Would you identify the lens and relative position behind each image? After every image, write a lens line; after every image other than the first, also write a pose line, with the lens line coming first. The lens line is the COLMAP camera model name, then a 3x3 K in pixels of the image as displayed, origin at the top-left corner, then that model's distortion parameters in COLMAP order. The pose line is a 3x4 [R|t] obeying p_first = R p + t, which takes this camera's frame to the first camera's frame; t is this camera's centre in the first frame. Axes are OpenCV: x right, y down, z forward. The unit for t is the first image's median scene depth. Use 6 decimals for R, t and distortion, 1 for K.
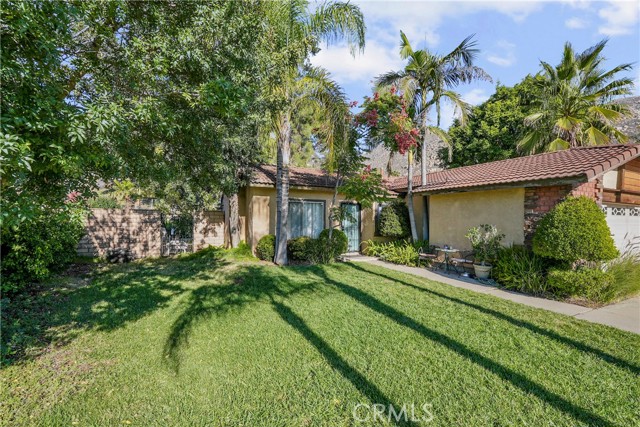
lens RADIAL K [[282.8, 0, 314.0], [0, 282.8, 212.4], [0, 0, 1]] dist [0.001170, 0.002086]
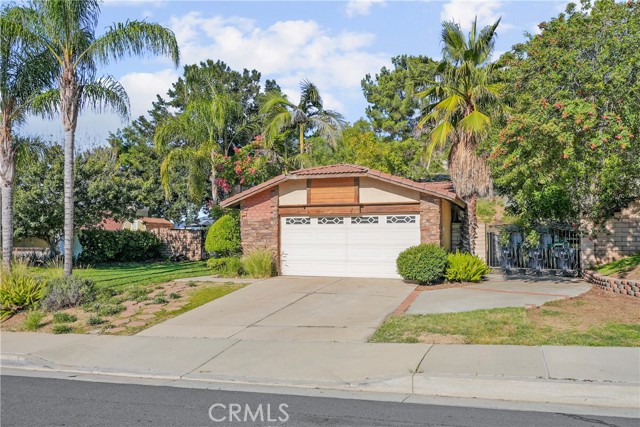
lens RADIAL K [[474.8, 0, 320.8], [0, 474.8, 230.2], [0, 0, 1]] dist [0.015040, -0.001499]
pose [[0.681321, -0.026783, -0.731495, 1.865969], [0.022631, 0.999623, -0.015521, 0.049352], [0.731635, -0.005980, 0.681671, -0.294368]]
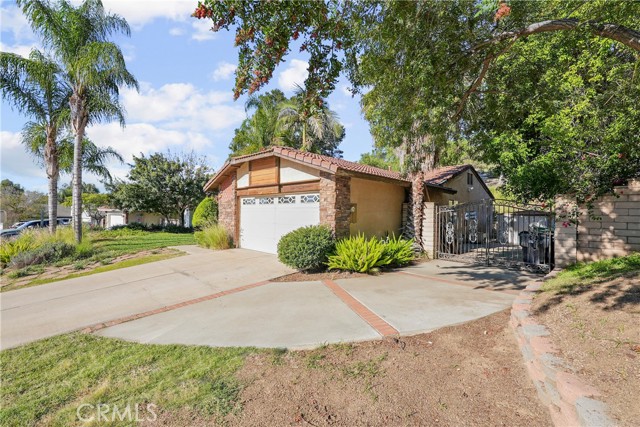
lens RADIAL K [[282.8, 0, 321.6], [0, 282.8, 214.6], [0, 0, 1]] dist [0.001170, 0.002086]
pose [[0.323442, -0.006472, -0.946226, 1.762520], [0.005515, 0.999973, -0.004954, 0.049376], [0.946232, -0.003616, 0.323468, 0.599747]]
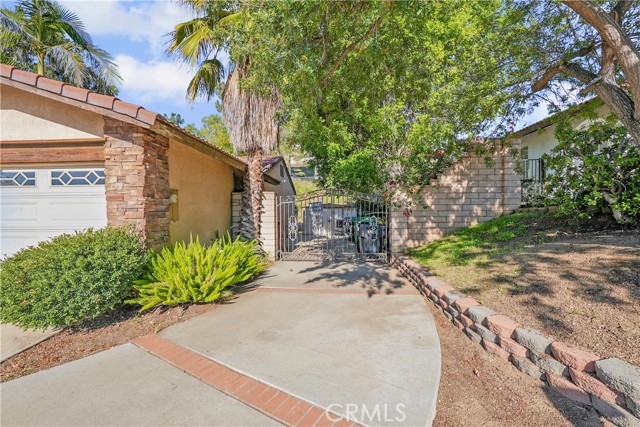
lens RADIAL K [[282.8, 0, 315.6], [0, 282.8, 216.4], [0, 0, 1]] dist [0.001170, 0.002086]
pose [[0.870529, -0.008920, -0.492037, 1.502347], [0.024829, 0.999358, 0.025811, 0.054547], [0.491491, -0.034686, 0.870192, 0.636949]]
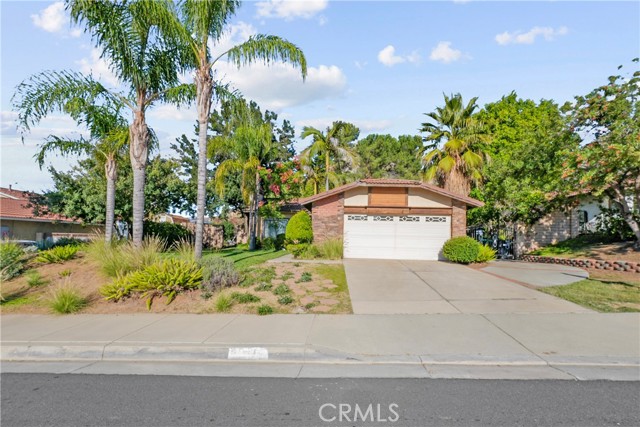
lens RADIAL K [[282.8, 0, 323.1], [0, 282.8, 235.6], [0, 0, 1]] dist [0.001170, 0.002086]
pose [[0.864388, 0.002649, -0.502819, 1.198429], [-0.003382, 0.999994, -0.000546, 0.072690], [0.502814, 0.002172, 0.864392, -0.450978]]
